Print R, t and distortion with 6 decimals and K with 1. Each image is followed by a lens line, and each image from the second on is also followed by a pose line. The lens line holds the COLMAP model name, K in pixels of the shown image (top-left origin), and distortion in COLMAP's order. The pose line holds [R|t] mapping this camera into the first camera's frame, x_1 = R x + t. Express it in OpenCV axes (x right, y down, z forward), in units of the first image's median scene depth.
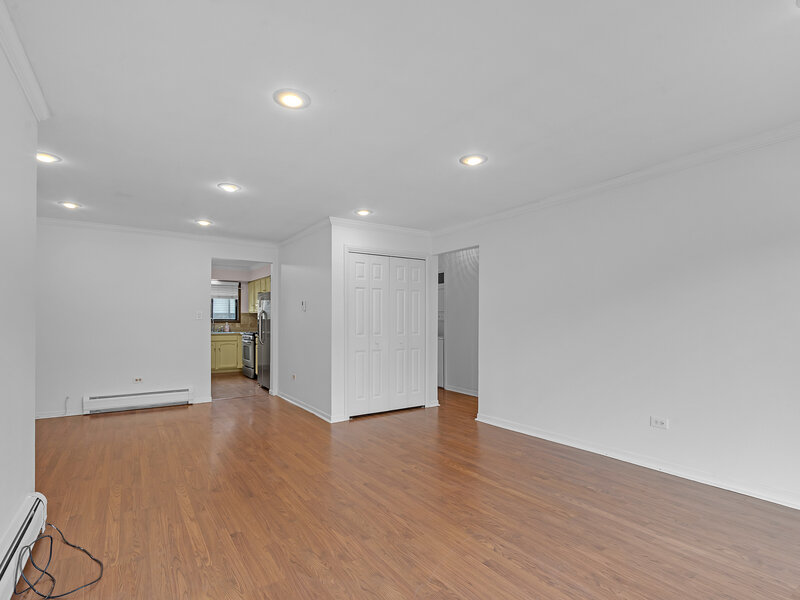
lens RADIAL K [[396.2, 0, 400.0], [0, 396.2, 300.0], [0, 0, 1]] dist [-0.004870, -0.000639]
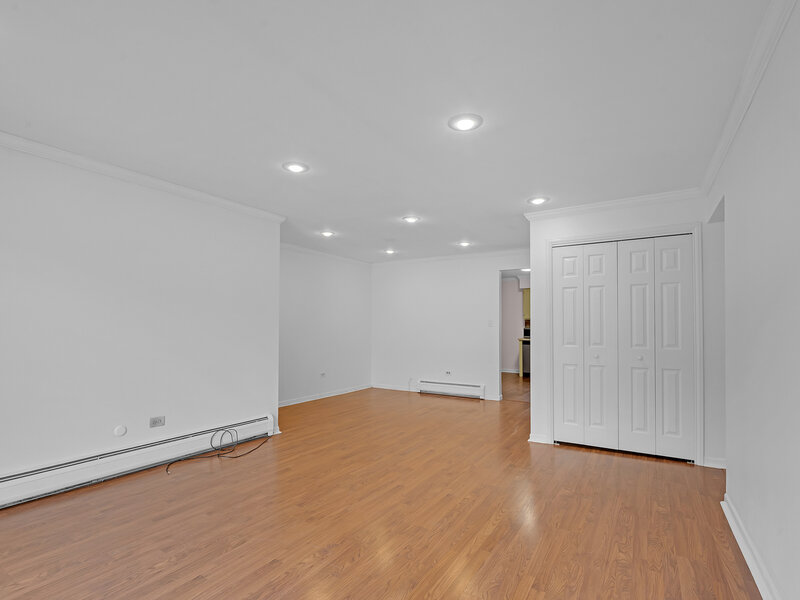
lens RADIAL K [[404.9, 0, 400.0], [0, 404.9, 300.0], [0, 0, 1]] dist [0.014656, 0.000120]
pose [[0.407892, -0.057206, -0.911236, 0.605966], [0.047623, 0.998010, -0.041336, 0.015214], [0.911787, -0.026535, 0.409805, 0.384476]]
